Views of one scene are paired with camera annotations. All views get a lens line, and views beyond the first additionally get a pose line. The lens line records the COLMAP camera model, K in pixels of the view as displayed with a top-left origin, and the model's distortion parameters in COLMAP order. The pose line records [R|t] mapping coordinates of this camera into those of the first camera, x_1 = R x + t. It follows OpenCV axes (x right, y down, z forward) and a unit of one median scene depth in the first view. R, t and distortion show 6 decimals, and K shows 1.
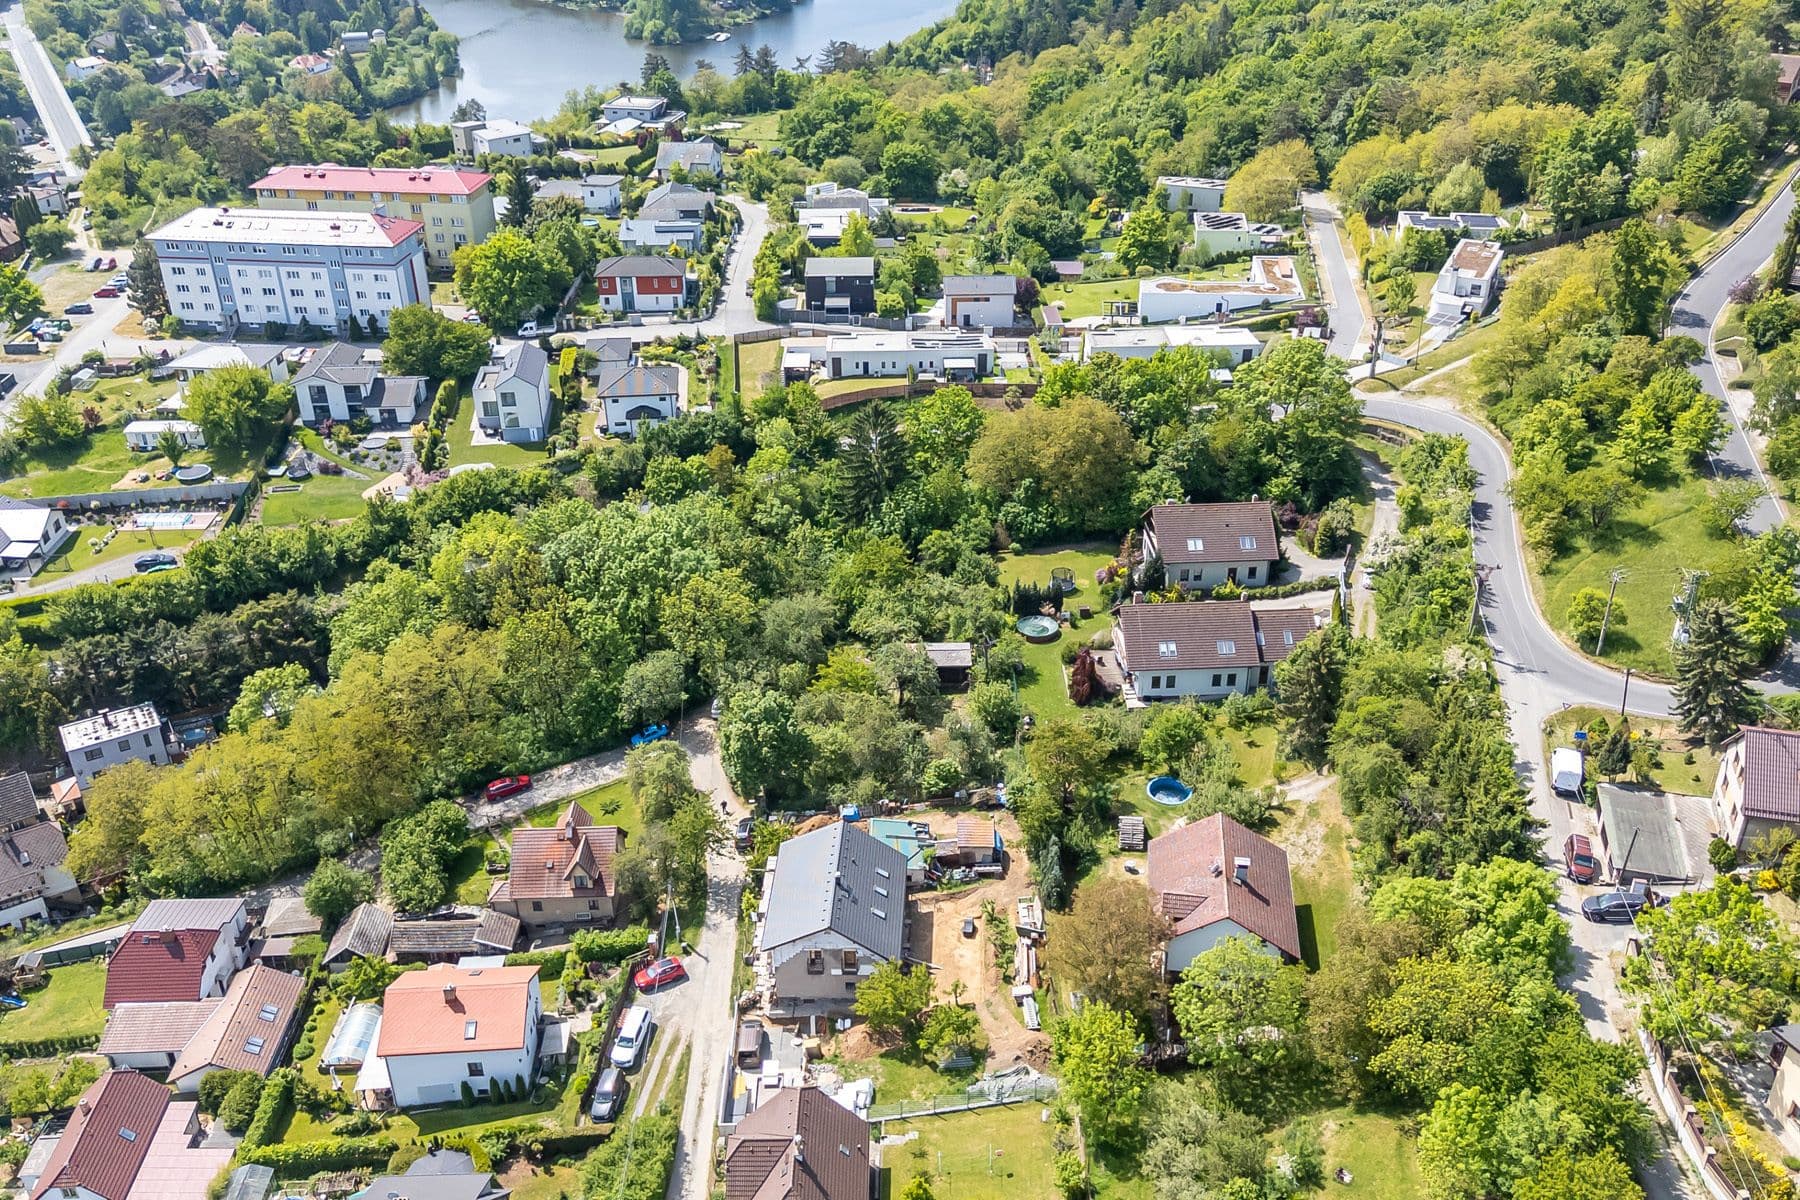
lens RADIAL K [[1574.6, 0, 900.7], [0, 1574.6, 602.4], [0, 0, 1]] dist [0.090468, -0.116132]
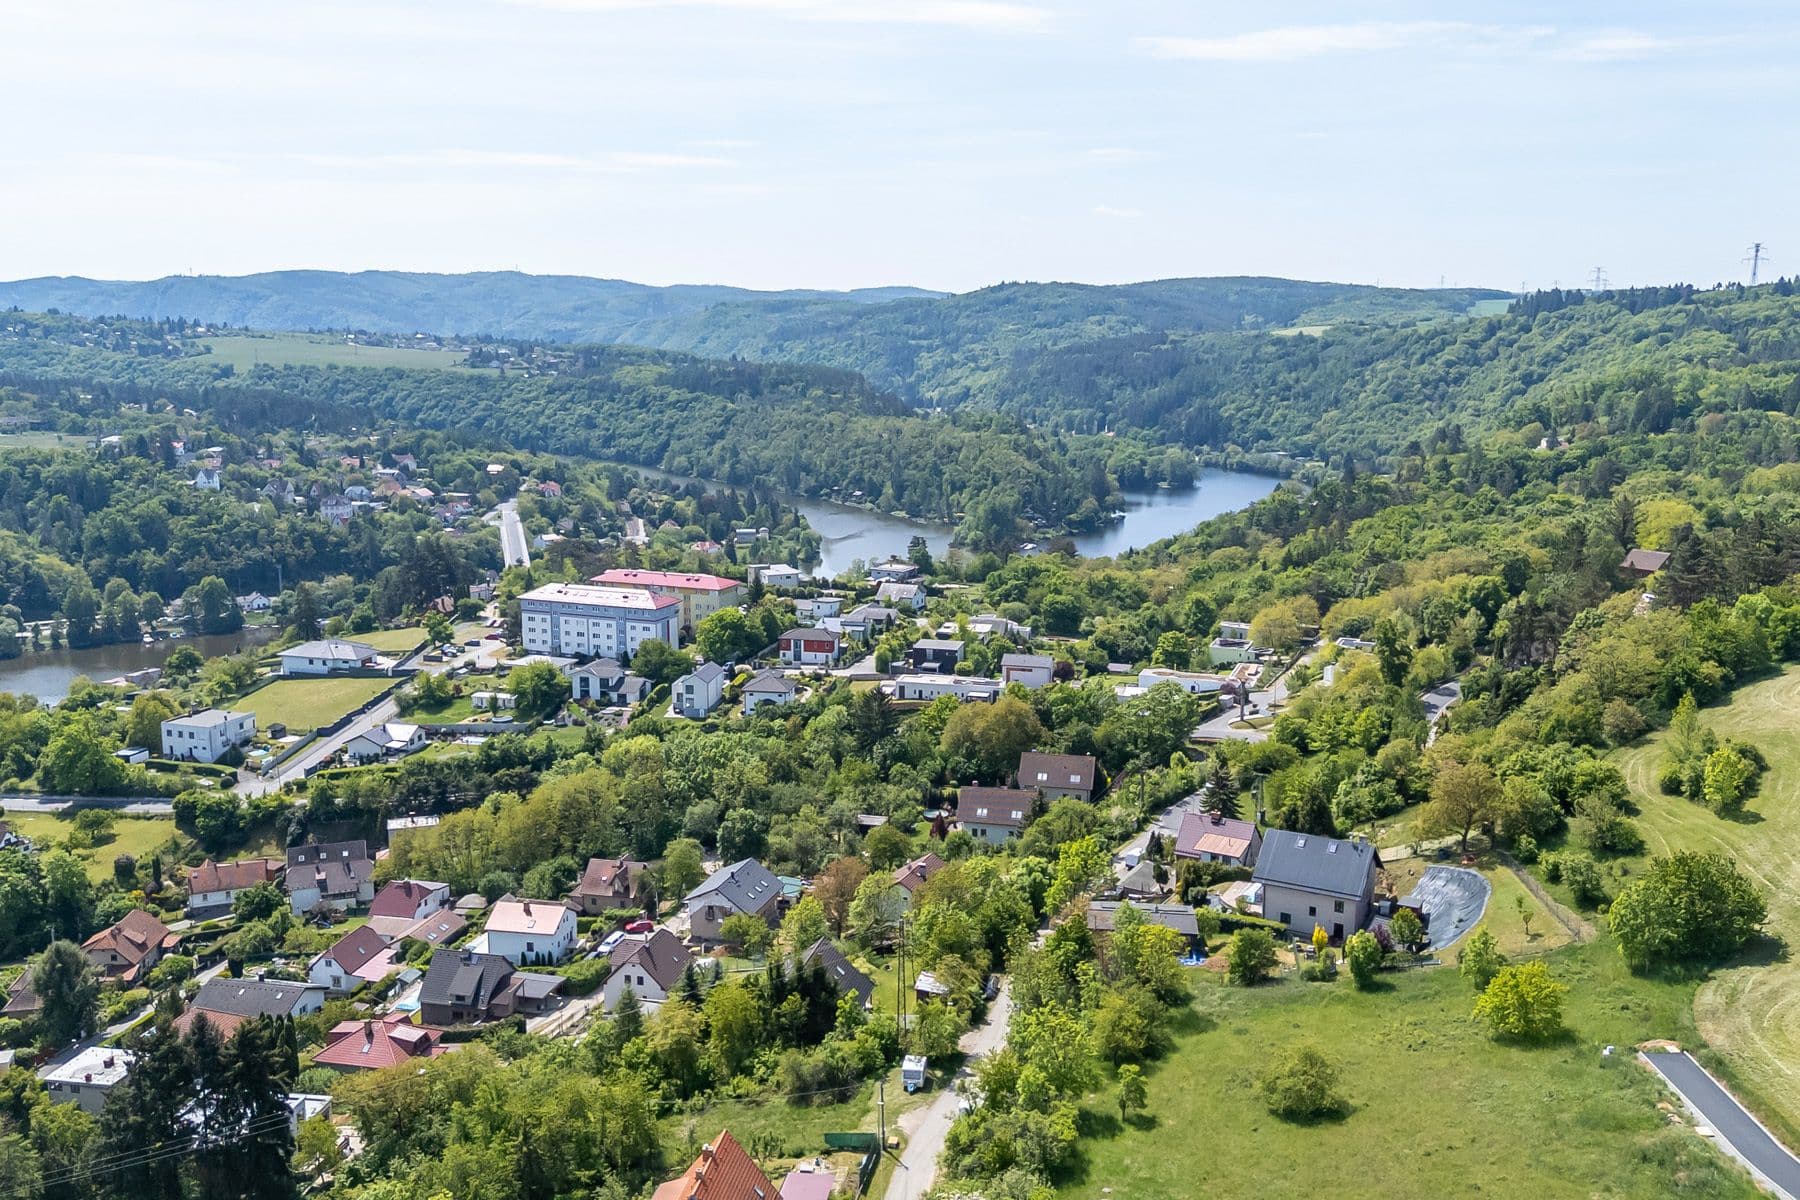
lens RADIAL K [[1574.6, 0, 900.6], [0, 1574.6, 604.5], [0, 0, 1]] dist [0.090468, -0.116132]
pose [[0.966762, 0.059621, -0.248628, 0.342529], [-0.135797, 0.943669, -0.301741, 0.237258], [0.216633, 0.325475, 0.920400, -0.440144]]
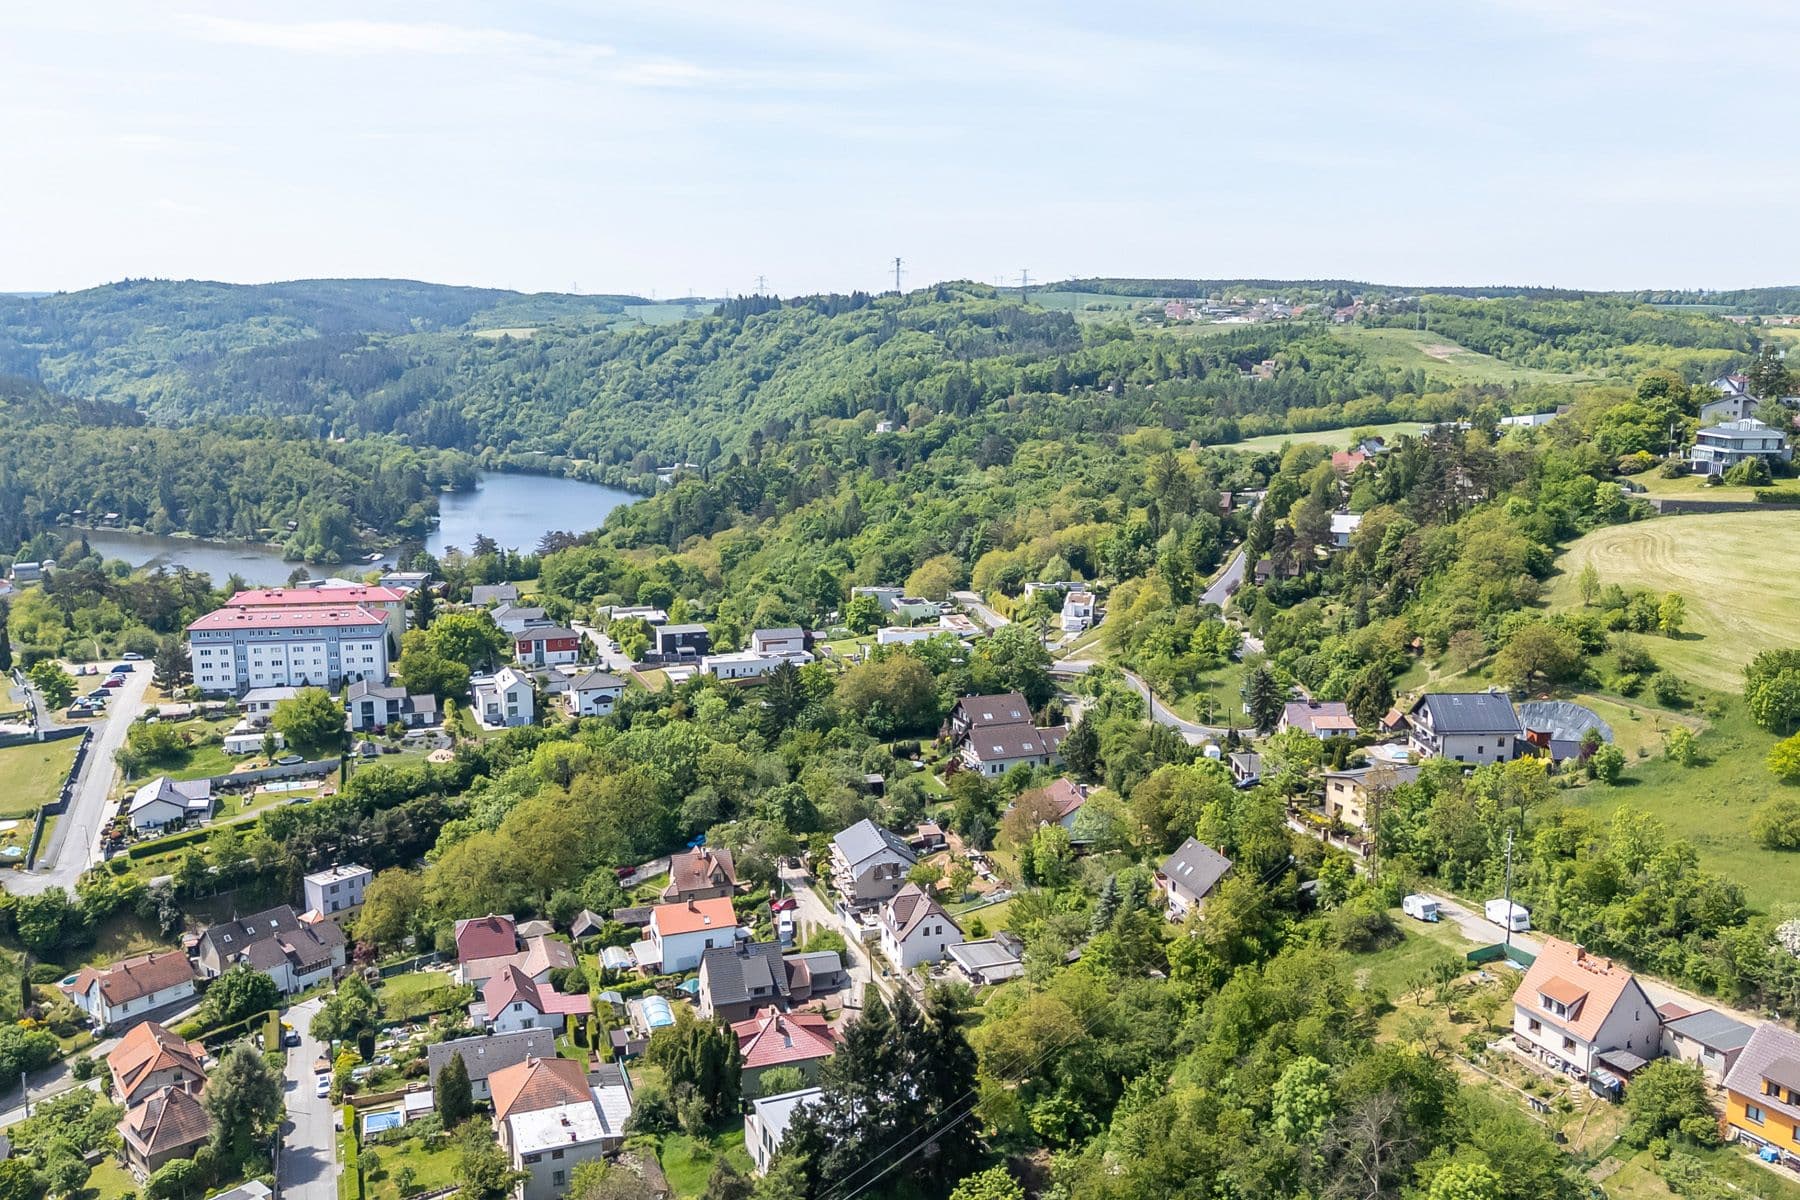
lens RADIAL K [[1574.6, 0, 906.7], [0, 1574.6, 626.1], [0, 0, 1]] dist [0.090468, -0.116132]
pose [[0.954146, -0.046502, 0.295707, -0.322554], [0.136884, 0.946305, -0.292865, 0.288810], [-0.266210, 0.319914, 0.909279, -0.465004]]
